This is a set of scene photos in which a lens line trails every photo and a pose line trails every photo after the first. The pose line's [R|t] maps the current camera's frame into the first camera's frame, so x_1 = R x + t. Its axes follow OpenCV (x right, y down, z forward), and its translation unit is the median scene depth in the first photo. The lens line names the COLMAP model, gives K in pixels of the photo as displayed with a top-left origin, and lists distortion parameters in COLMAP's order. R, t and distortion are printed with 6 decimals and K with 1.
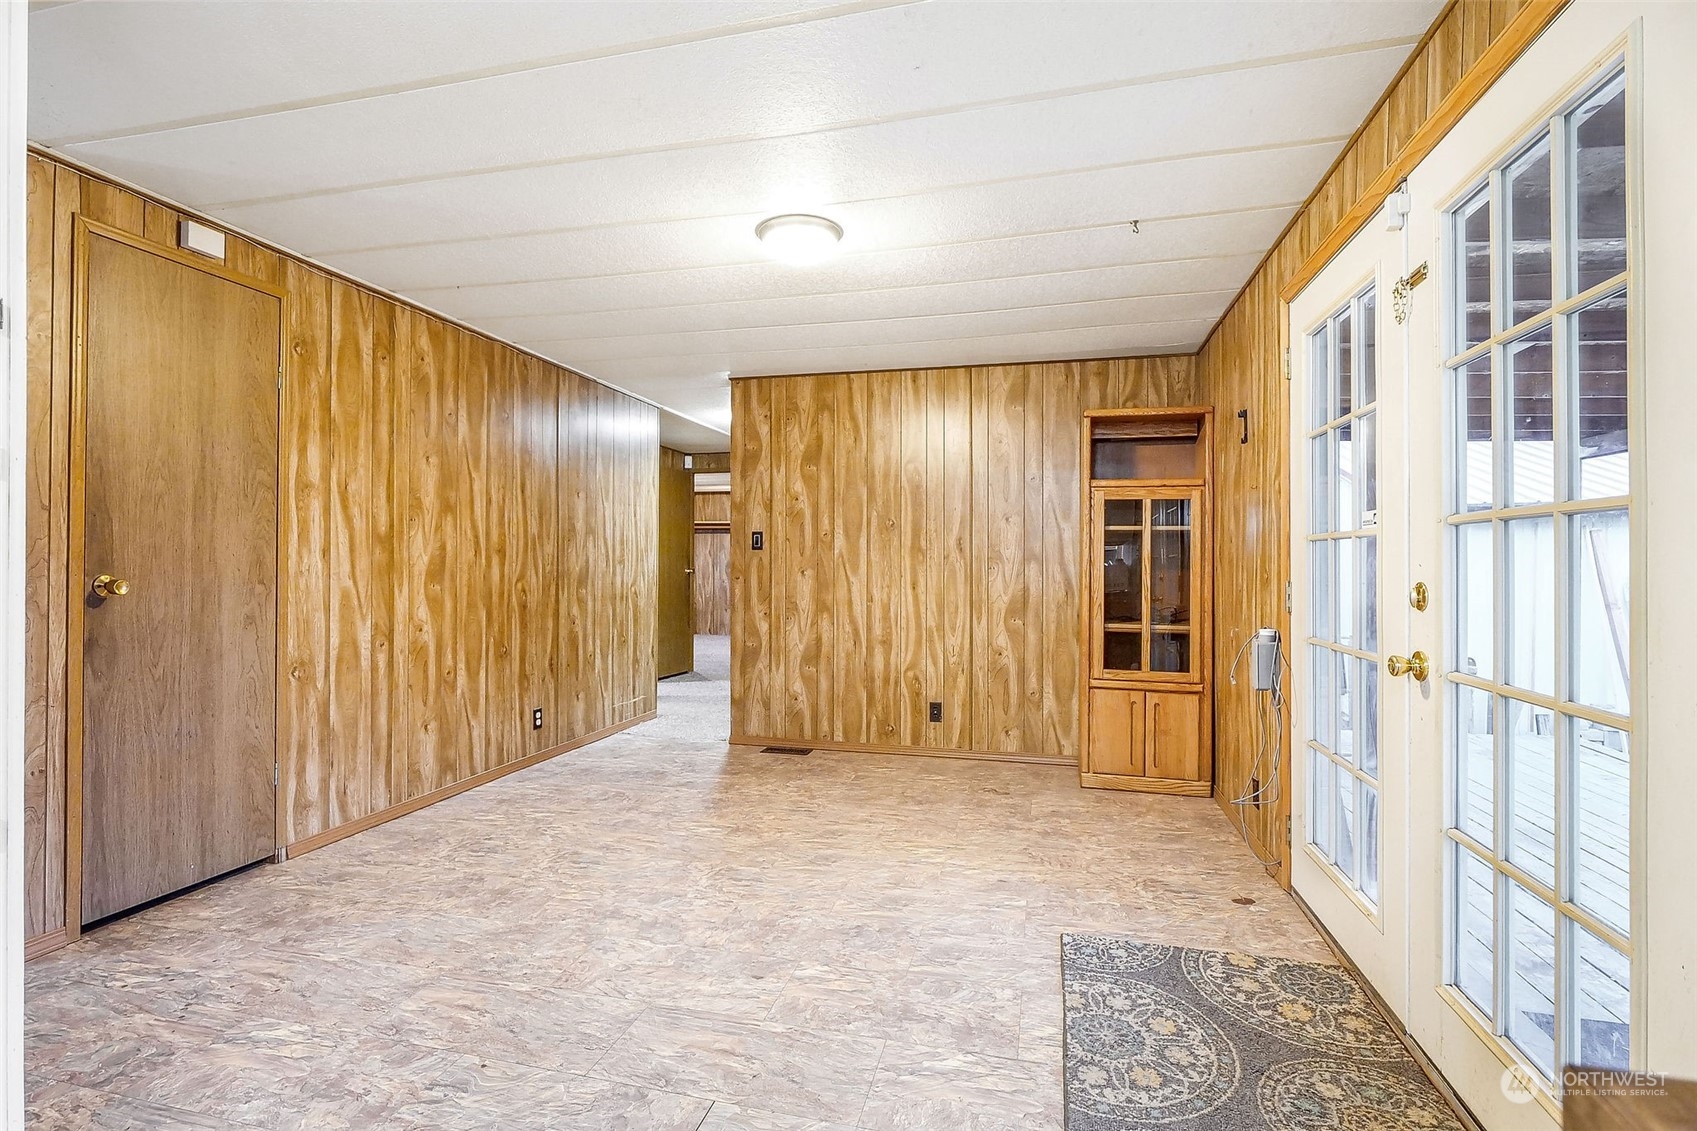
lens RADIAL K [[793.1, 0, 846.1], [0, 793.1, 558.2], [0, 0, 1]] dist [-0.002104, -0.000483]
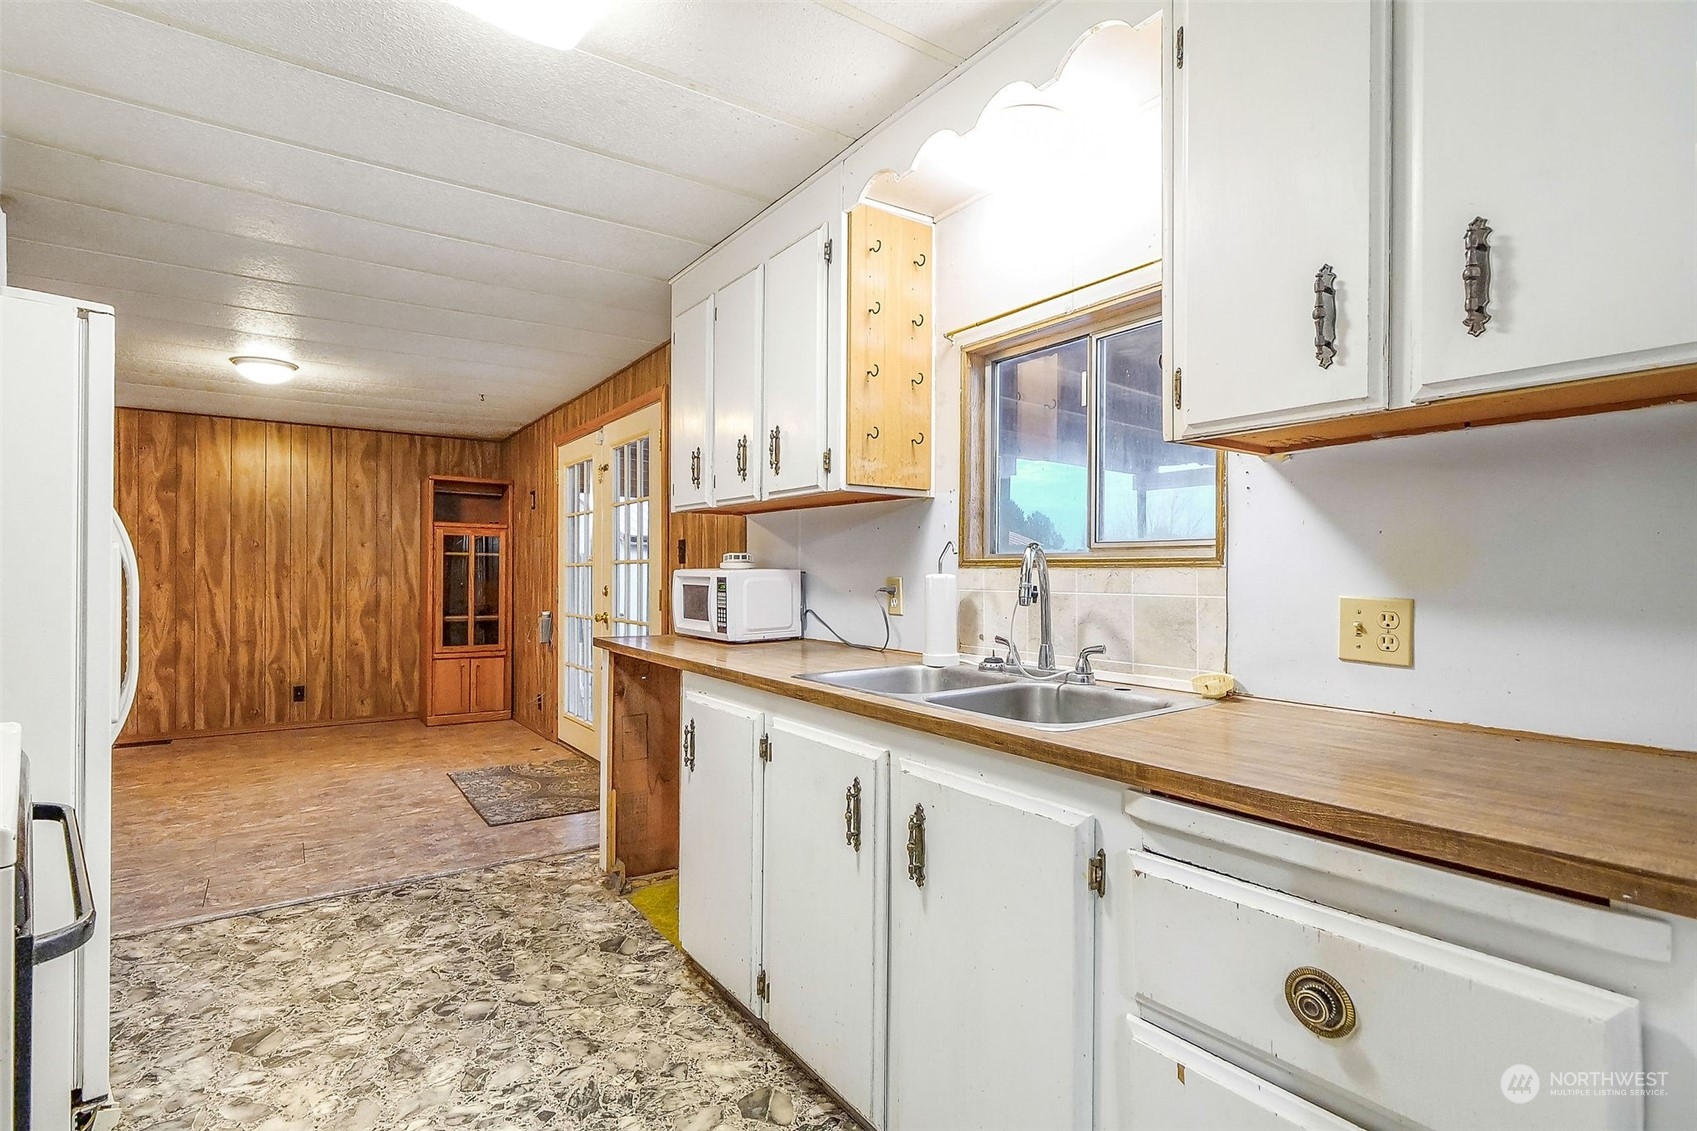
lens RADIAL K [[802.6, 0, 848.5], [0, 802.6, 565.5], [0, 0, 1]] dist [-0.015008, -0.000405]
pose [[0.645156, 0.006270, 0.764025, -0.304496], [-0.004325, 0.999980, -0.004554, -0.010609], [-0.764039, -0.000367, 0.645170, -0.515324]]
